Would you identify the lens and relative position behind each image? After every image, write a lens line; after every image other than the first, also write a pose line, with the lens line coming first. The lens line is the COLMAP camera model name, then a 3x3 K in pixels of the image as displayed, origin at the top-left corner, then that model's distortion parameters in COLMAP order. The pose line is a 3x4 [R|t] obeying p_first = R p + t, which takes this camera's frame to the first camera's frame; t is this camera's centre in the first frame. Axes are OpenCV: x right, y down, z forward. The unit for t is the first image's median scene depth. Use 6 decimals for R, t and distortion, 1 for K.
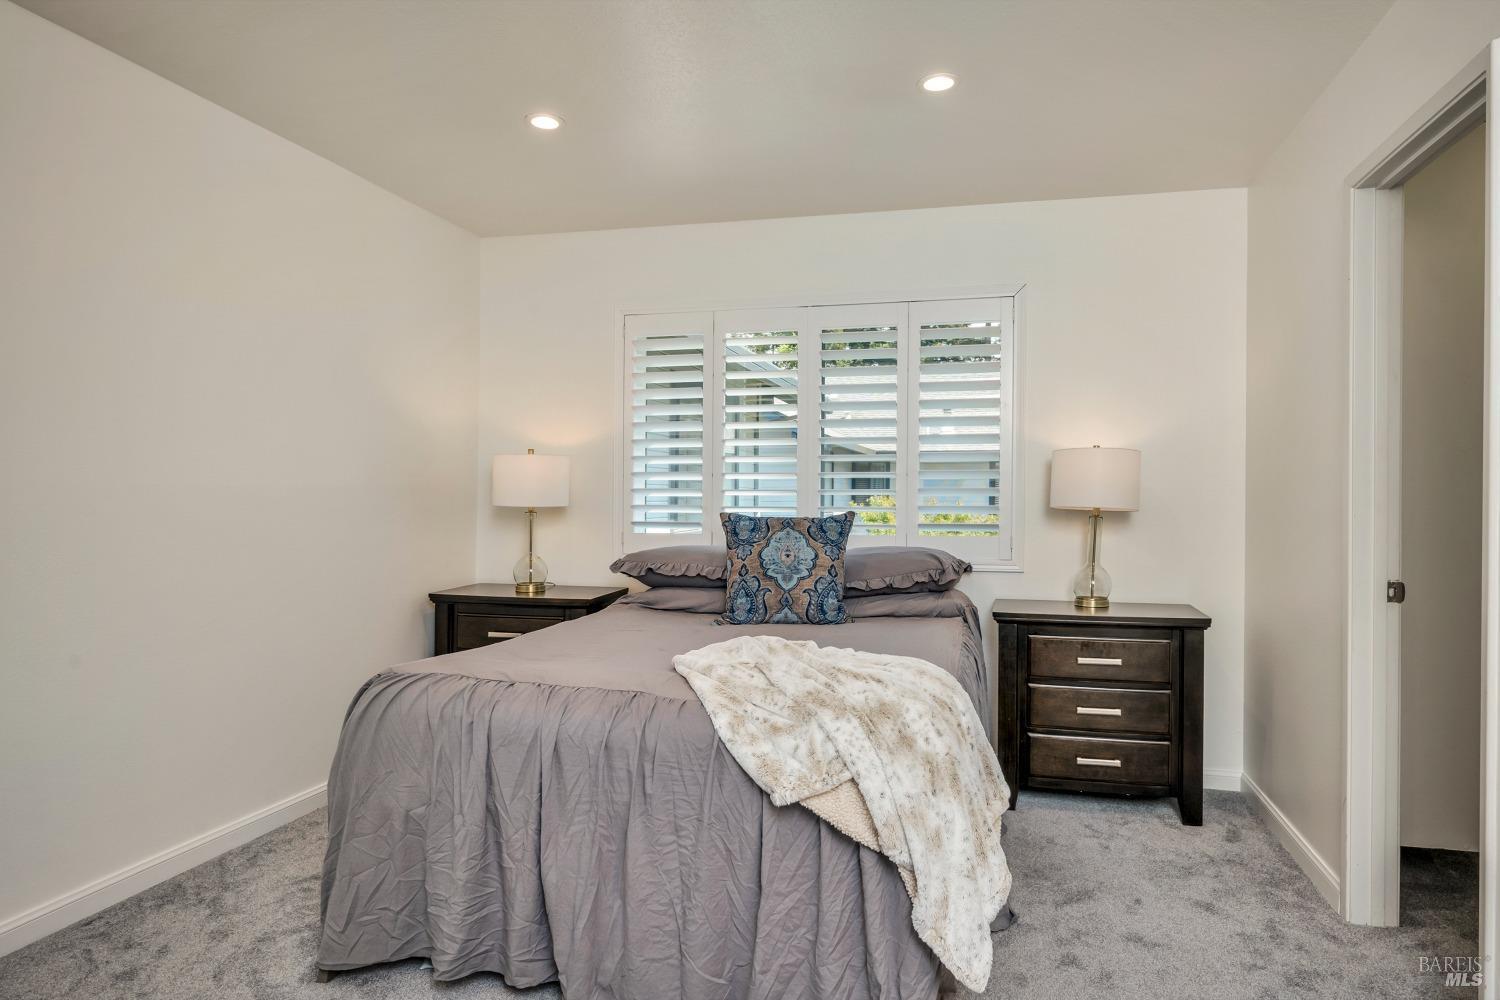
lens RADIAL K [[925.7, 0, 756.0], [0, 925.7, 490.0], [0, 0, 1]] dist [-0.006505, -0.001906]
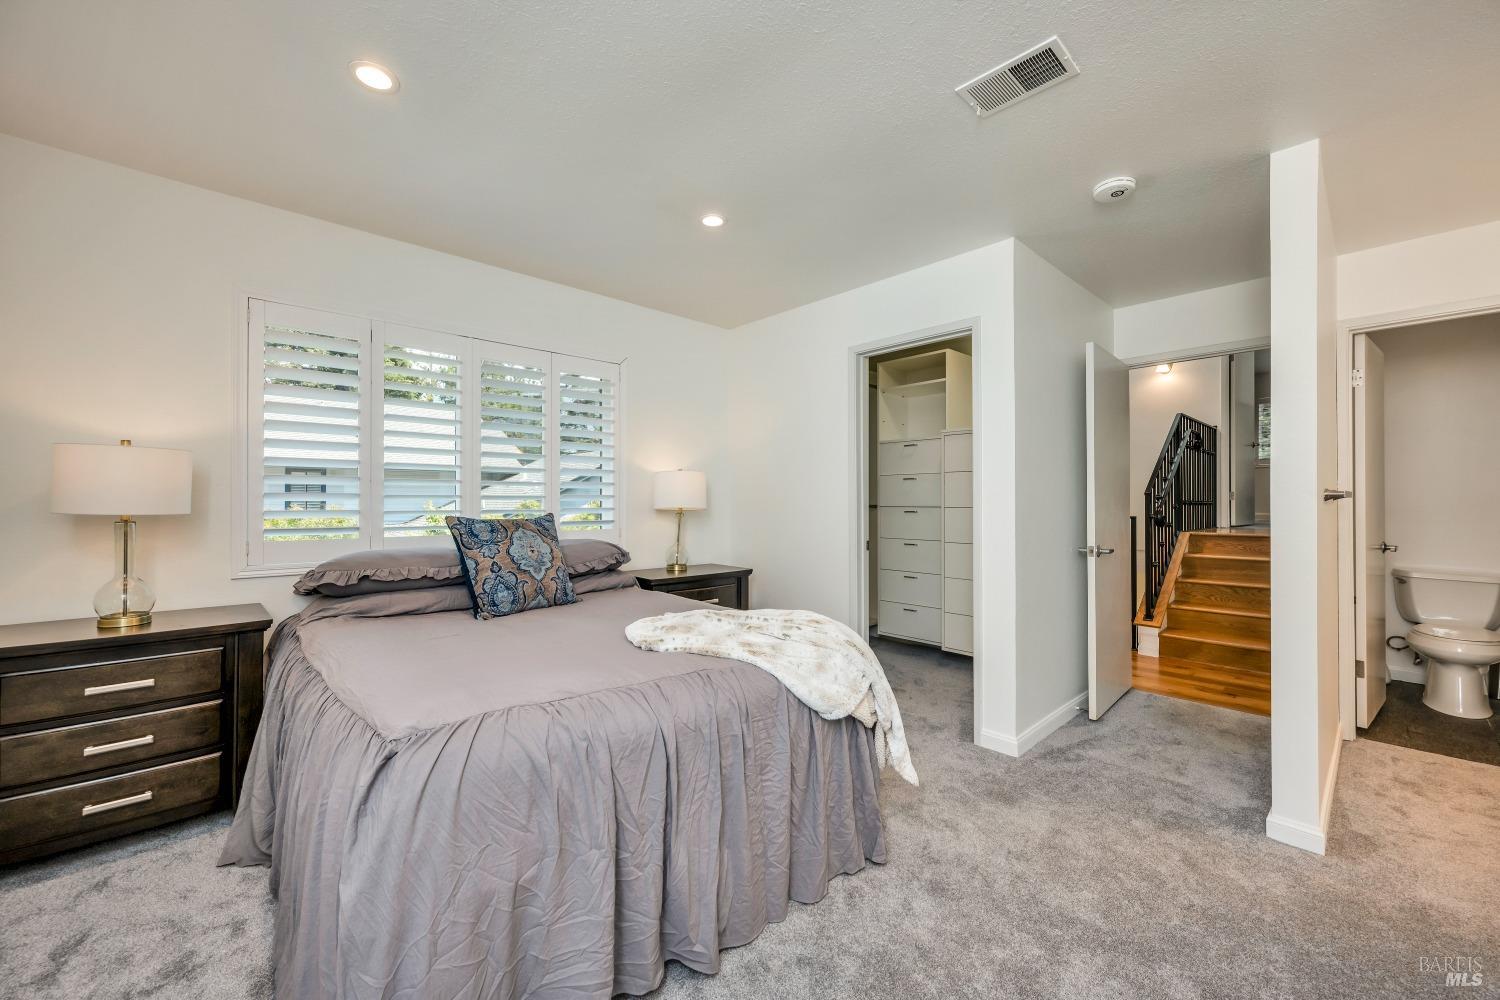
lens RADIAL K [[602.6, 0, 765.2], [0, 602.6, 497.7], [0, 0, 1]] dist [-0.000840, -0.000053]
pose [[0.531817, 0.005072, 0.846844, -0.452841], [-0.003055, 0.999987, -0.004071, 0.004842], [-0.846854, -0.000422, 0.531826, 0.334497]]
